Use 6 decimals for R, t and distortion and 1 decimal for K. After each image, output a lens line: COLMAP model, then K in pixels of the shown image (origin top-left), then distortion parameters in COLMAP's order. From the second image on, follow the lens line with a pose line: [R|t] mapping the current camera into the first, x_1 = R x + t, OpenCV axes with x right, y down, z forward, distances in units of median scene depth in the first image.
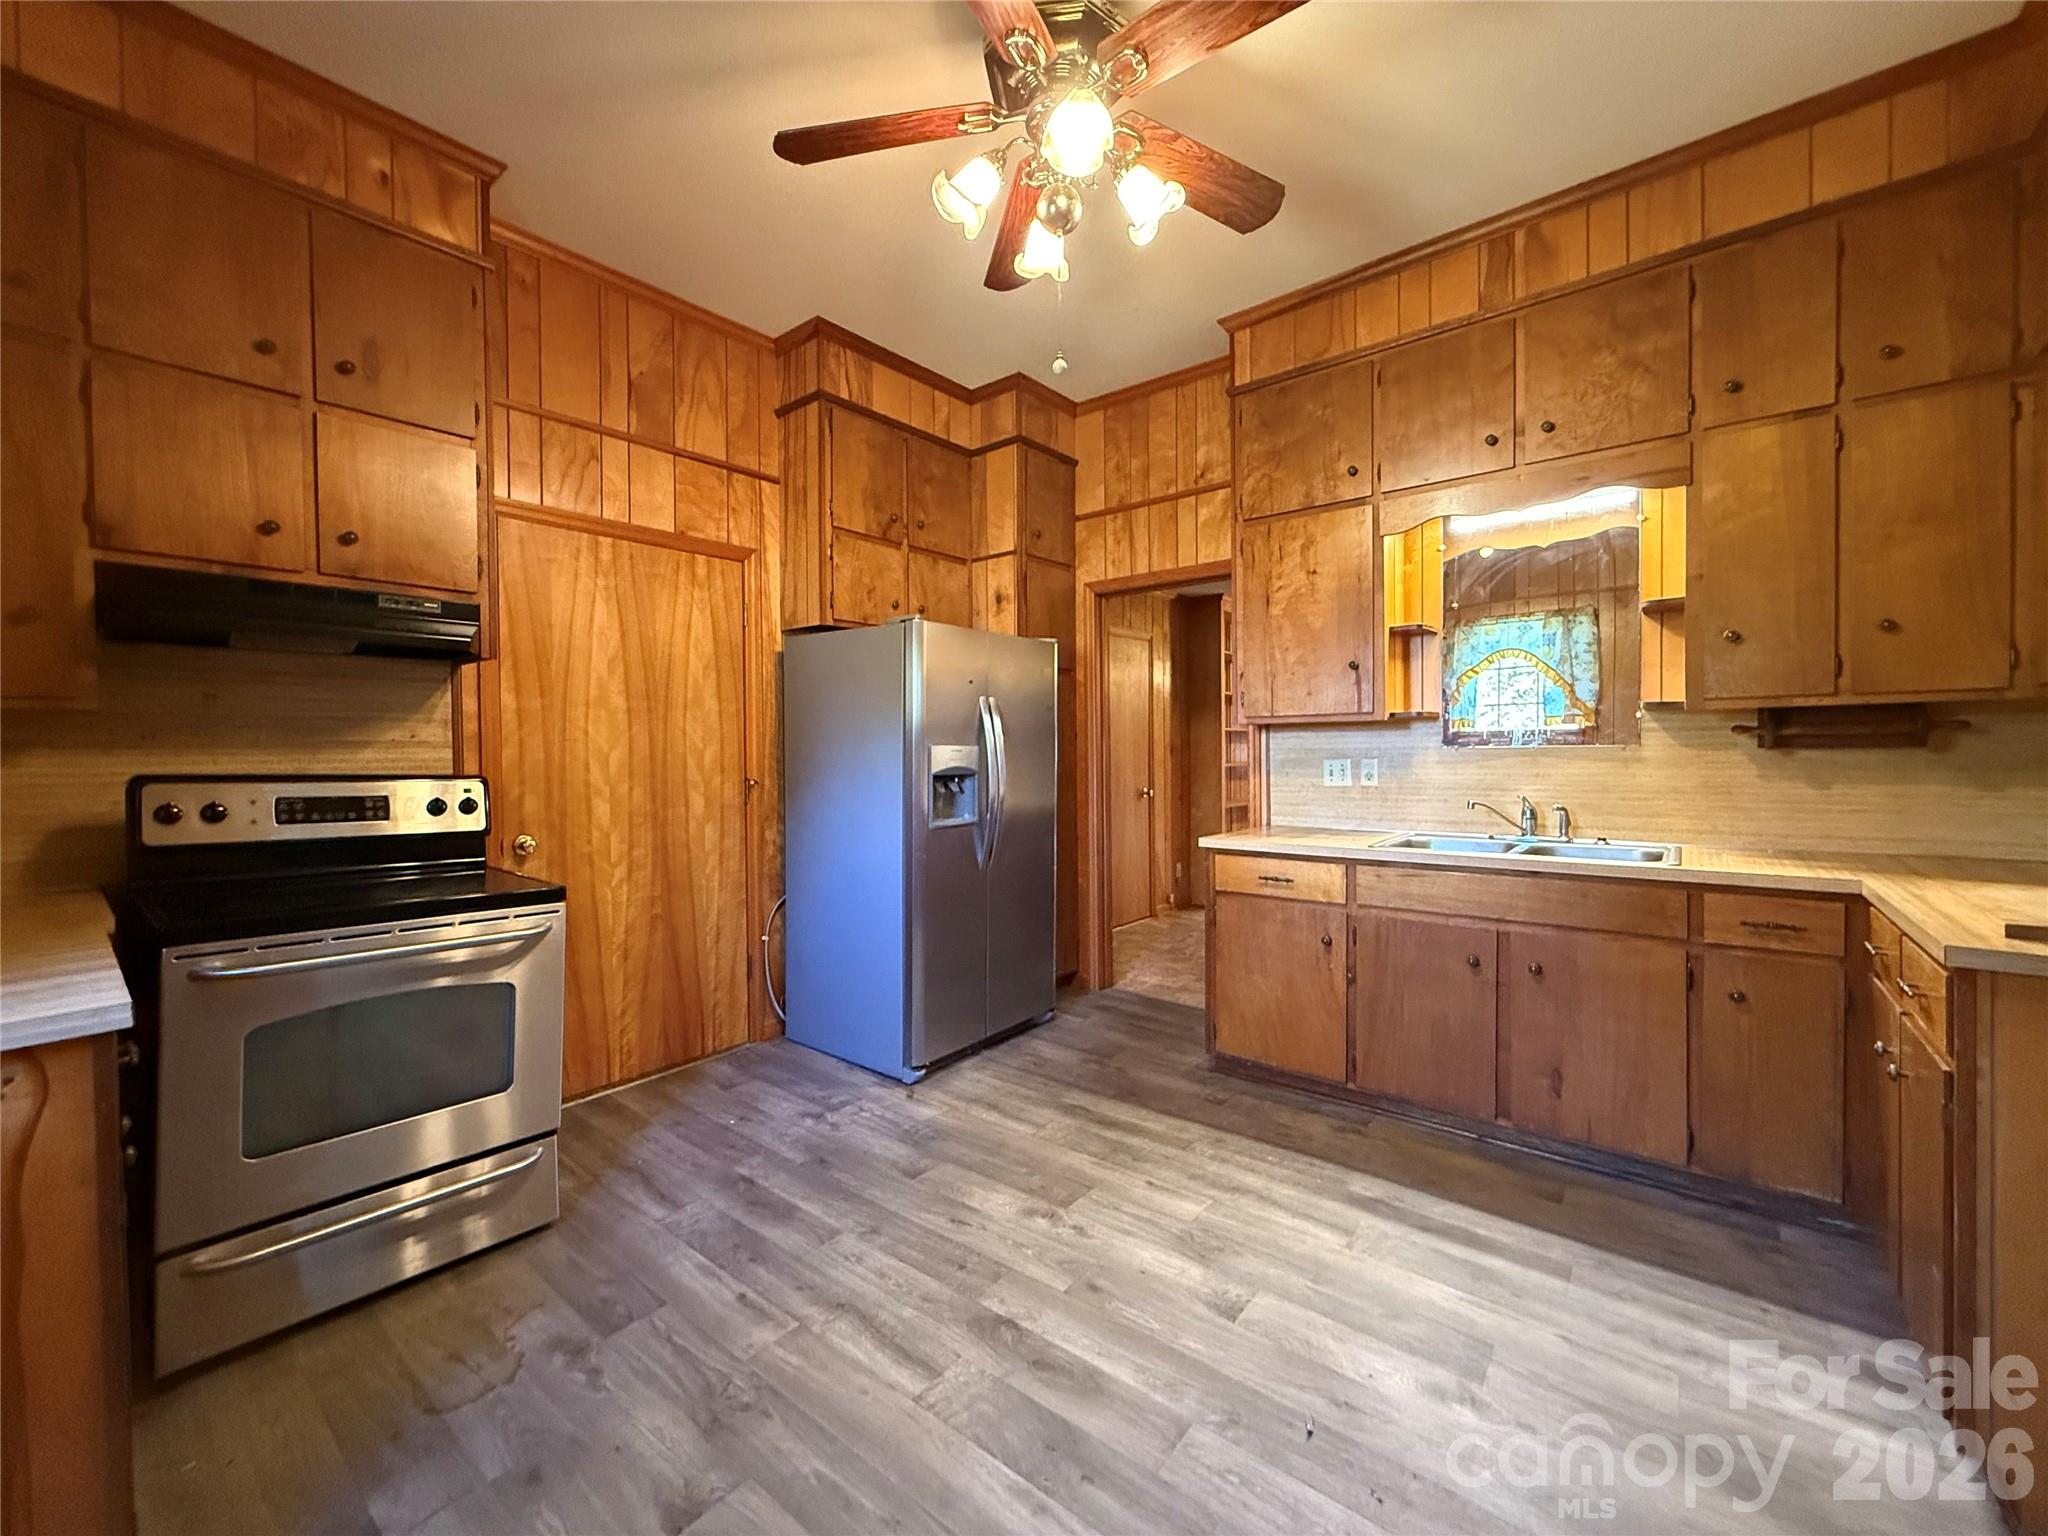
lens RADIAL K [[819.9, 0, 1016.1], [0, 819.9, 767.6], [0, 0, 1]] dist [0.000686, -0.000060]
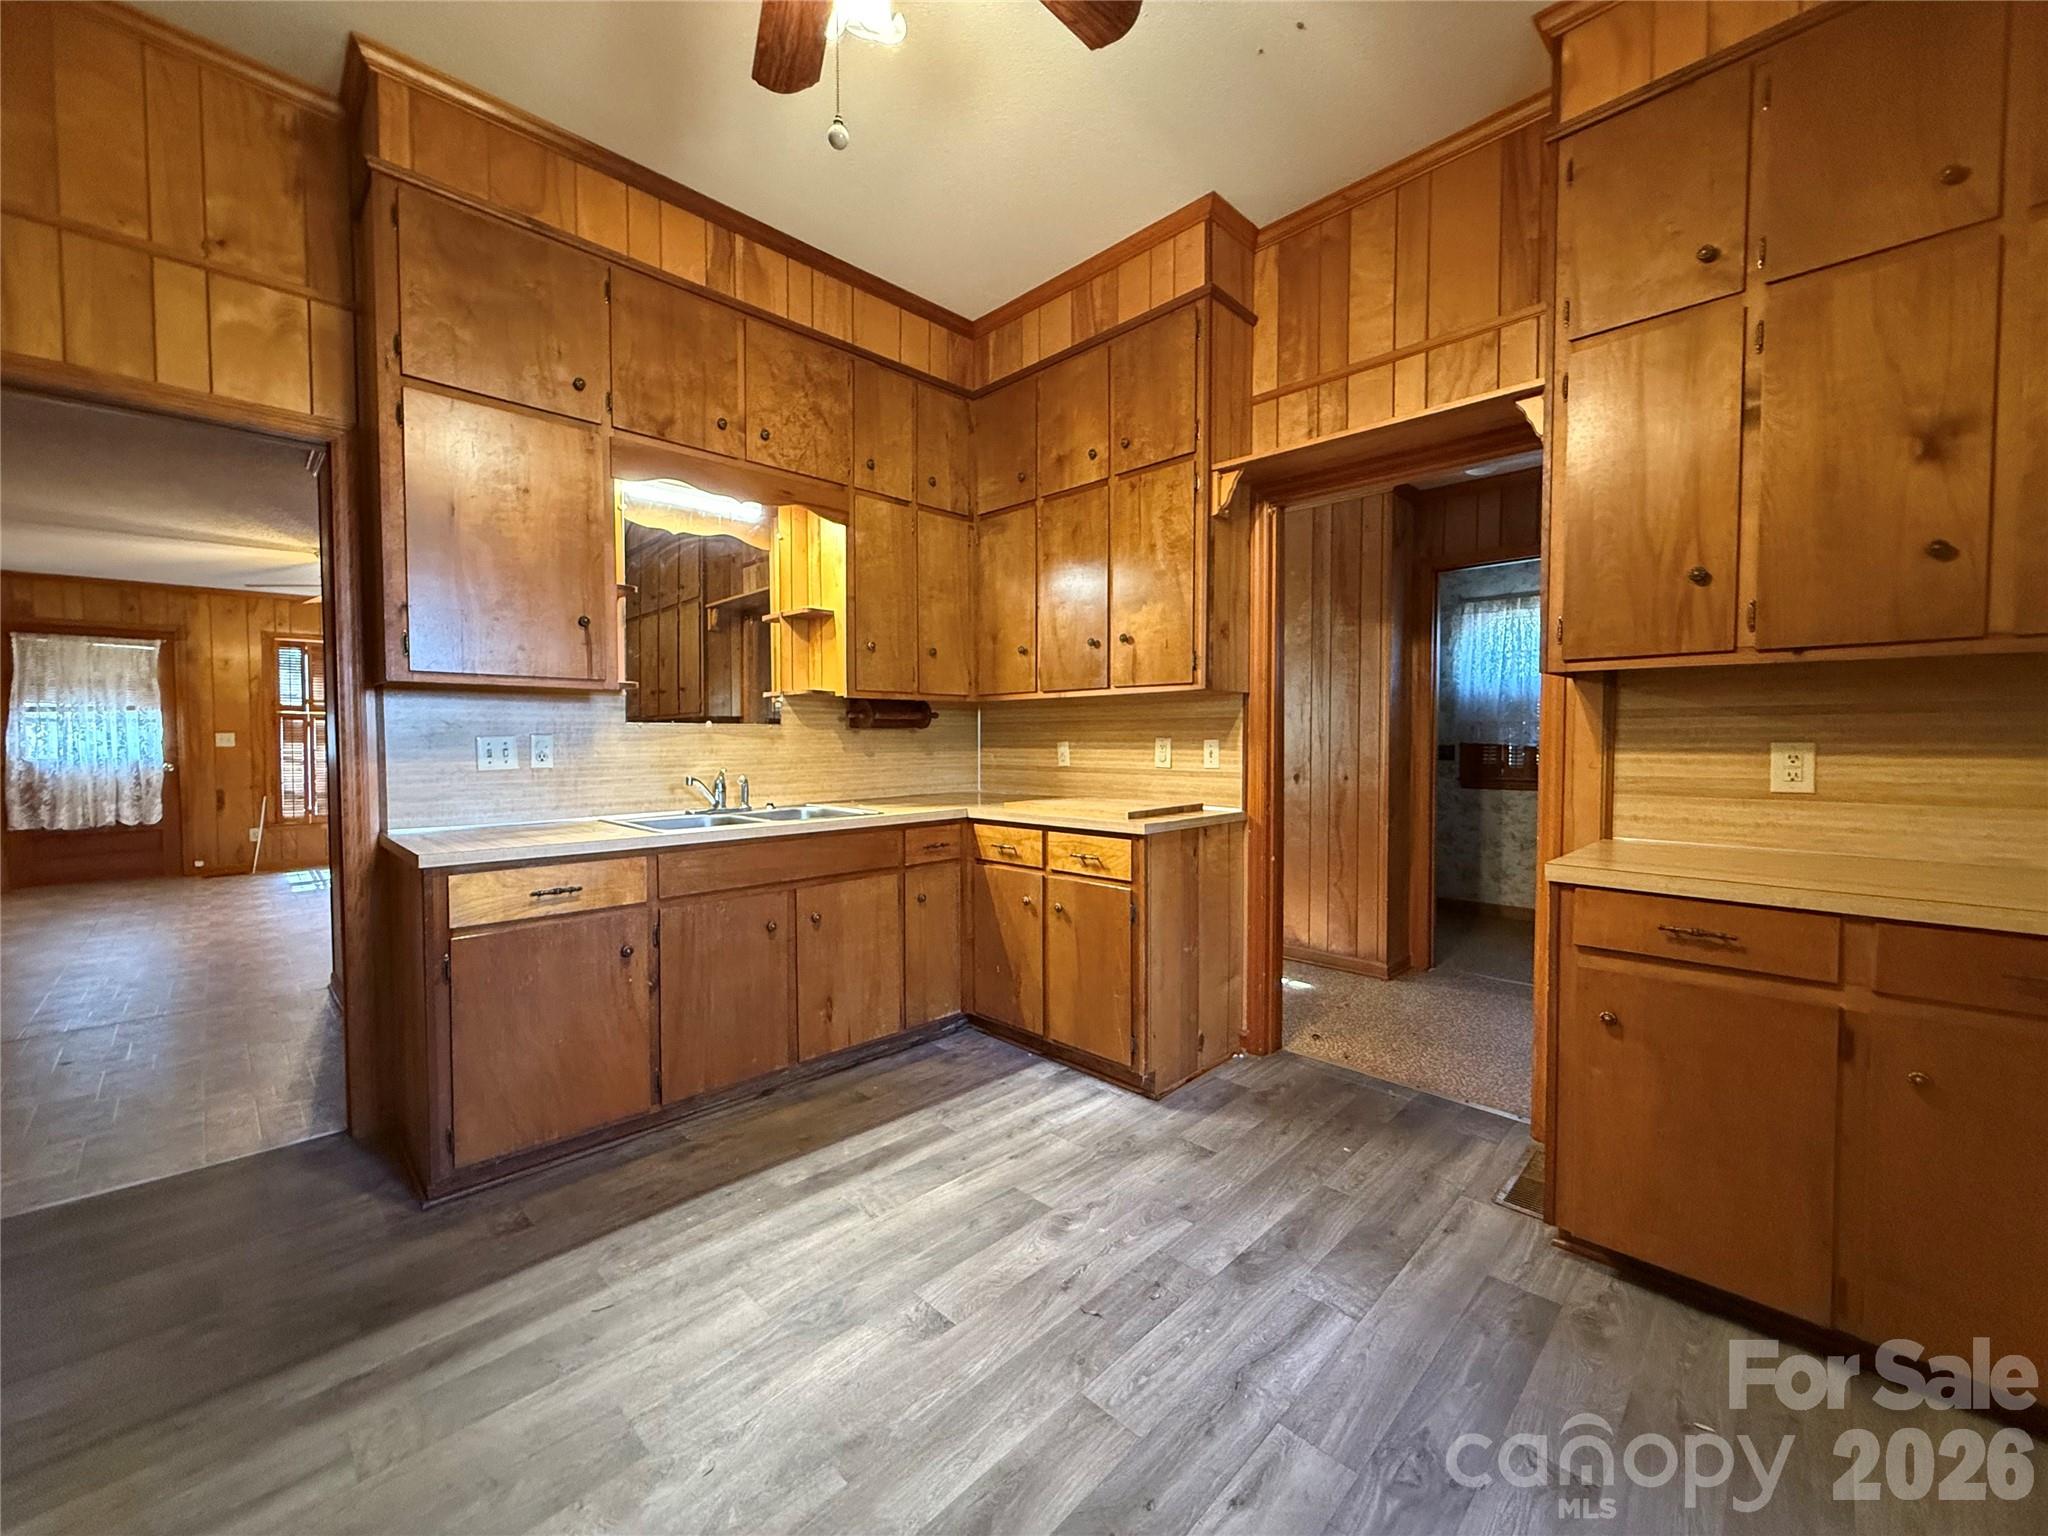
lens RADIAL K [[819.9, 0, 1022.7], [0, 819.9, 764.5], [0, 0, 1]] dist [0.000686, -0.000060]
pose [[0.096705, -0.027158, 0.994942, -0.466274], [0.017044, 0.999526, 0.025627, 0.007900], [-0.995167, 0.014480, 0.097122, 0.593502]]
